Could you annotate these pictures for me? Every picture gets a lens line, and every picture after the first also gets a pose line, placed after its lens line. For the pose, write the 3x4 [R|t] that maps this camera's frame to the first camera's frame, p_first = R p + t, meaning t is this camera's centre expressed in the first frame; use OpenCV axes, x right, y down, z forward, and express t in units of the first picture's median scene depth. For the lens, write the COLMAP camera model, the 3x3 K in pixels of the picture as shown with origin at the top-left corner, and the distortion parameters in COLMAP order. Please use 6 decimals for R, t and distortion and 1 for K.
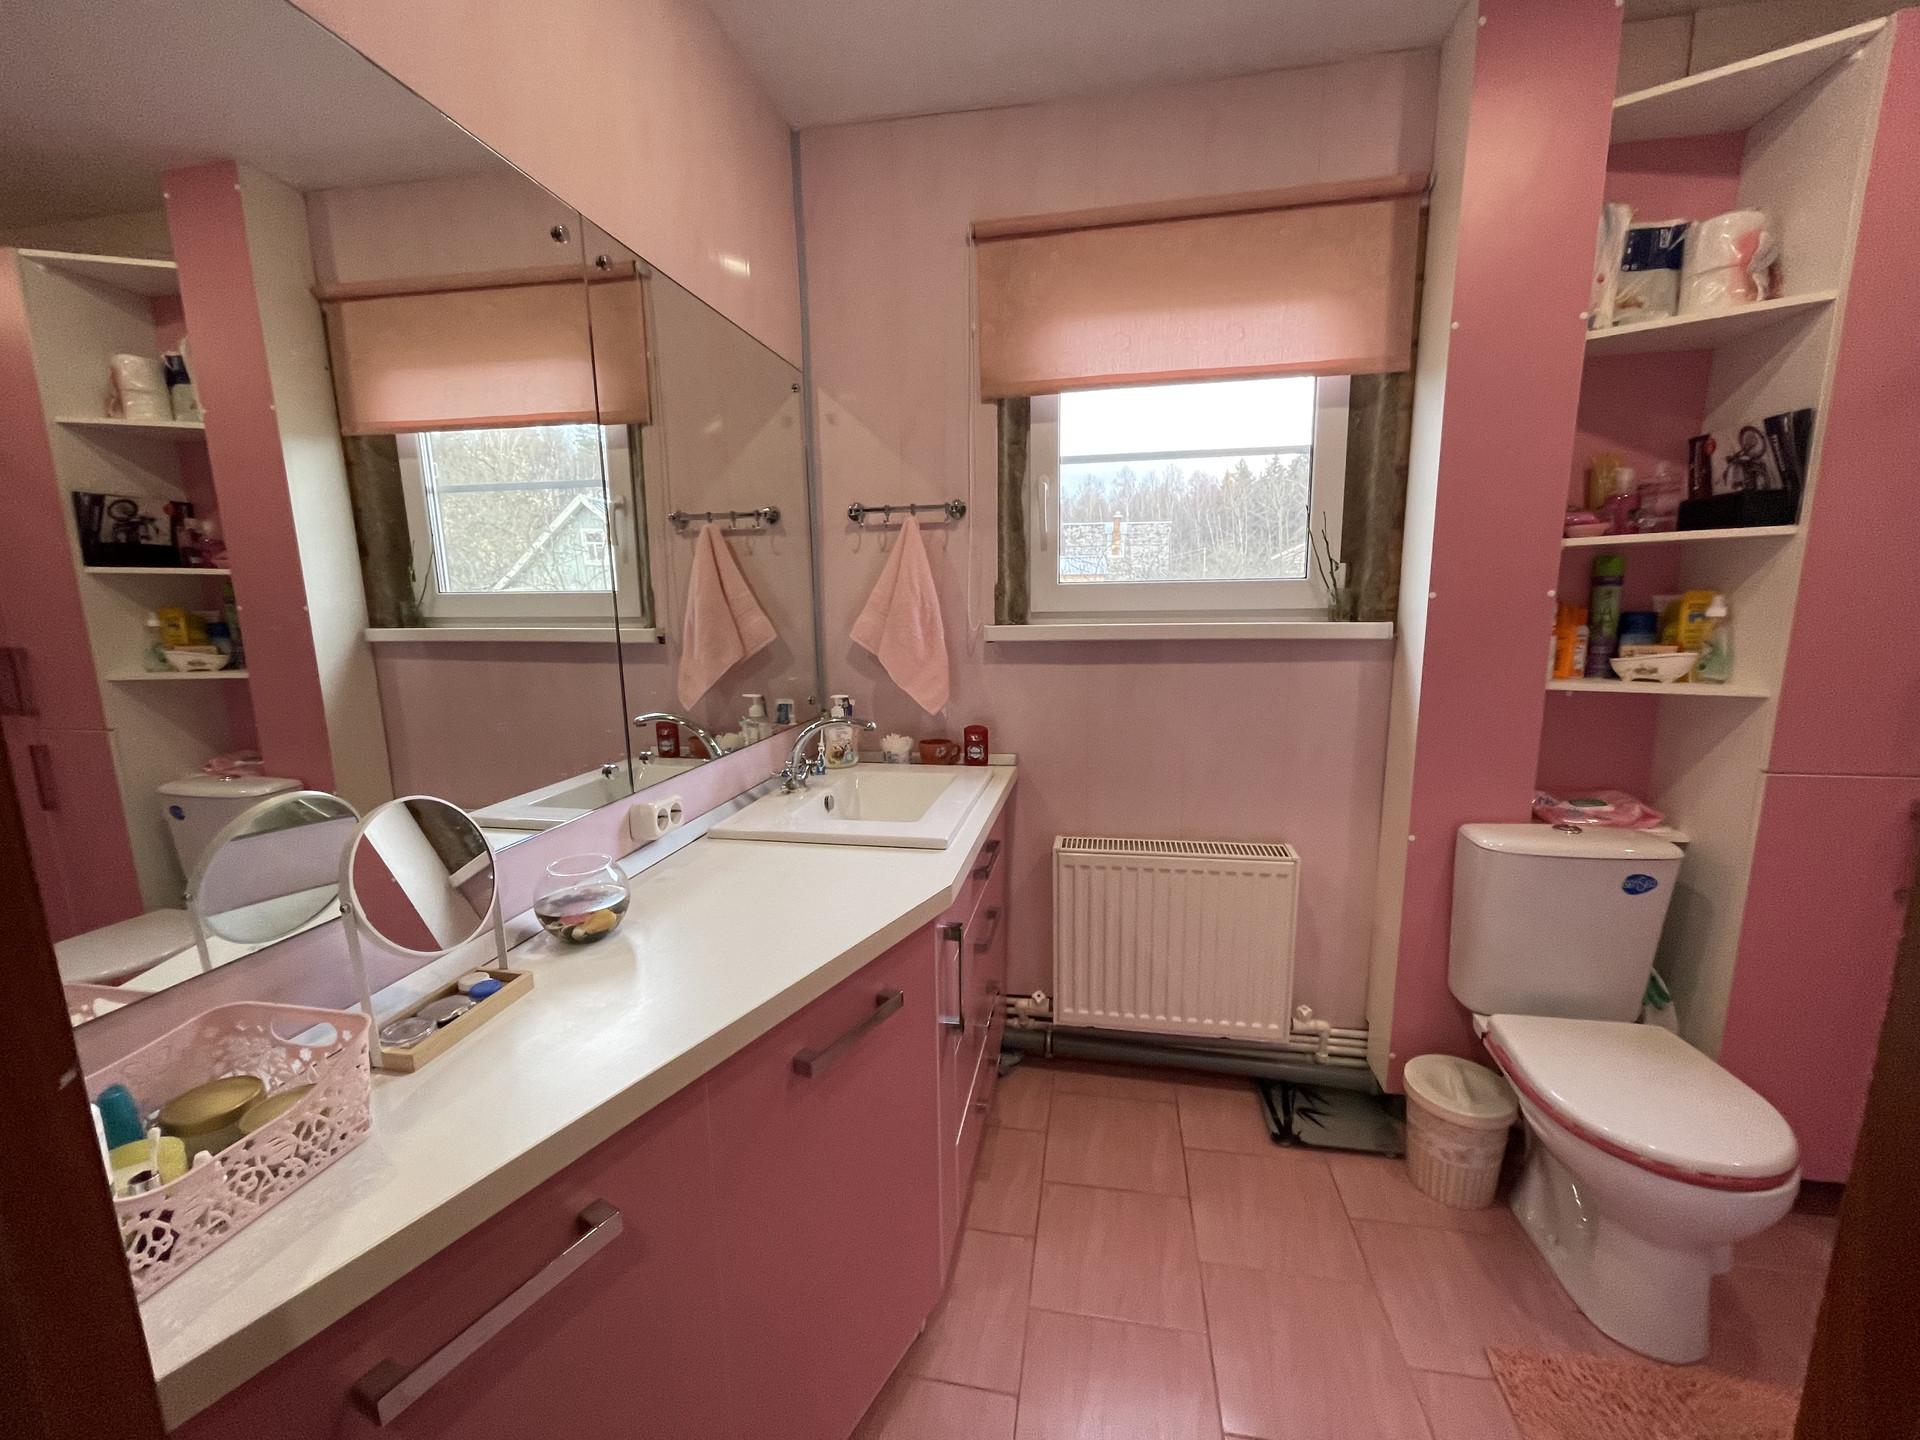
lens RADIAL K [[769.4, 0, 966.2], [0, 769.4, 723.3], [0, 0, 1]] dist [0.000465, -0.001058]
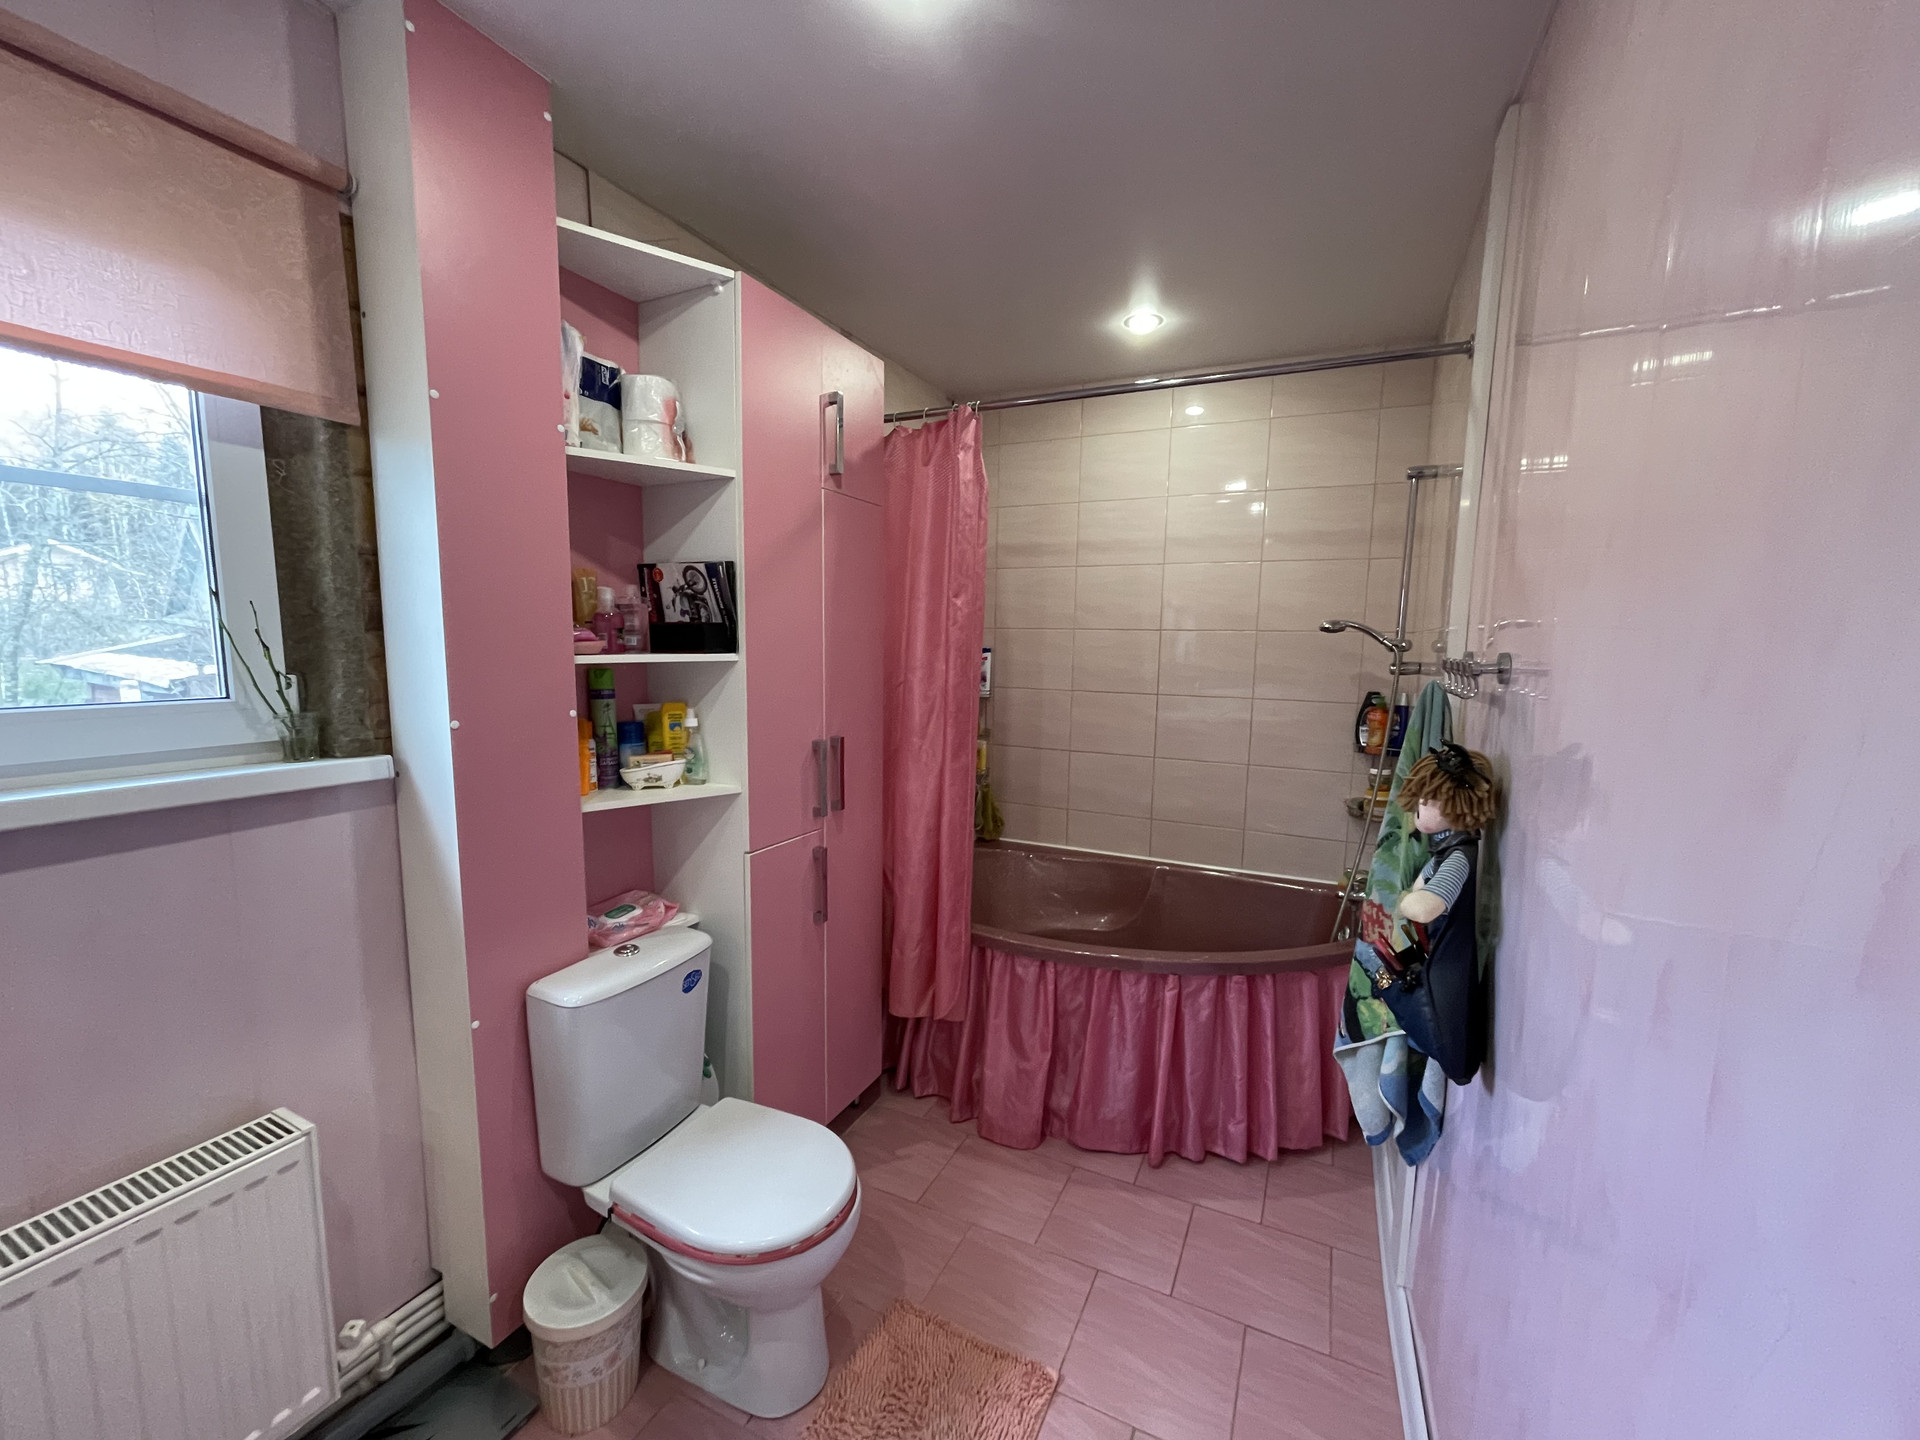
lens RADIAL K [[769.4, 0, 958.3], [0, 769.4, 735.2], [0, 0, 1]] dist [0.000465, -0.001058]
pose [[0.265886, -0.097114, 0.959100, -0.020377], [0.139885, 0.988269, 0.061288, -0.128501], [-0.953801, 0.117868, 0.276352, 0.278848]]
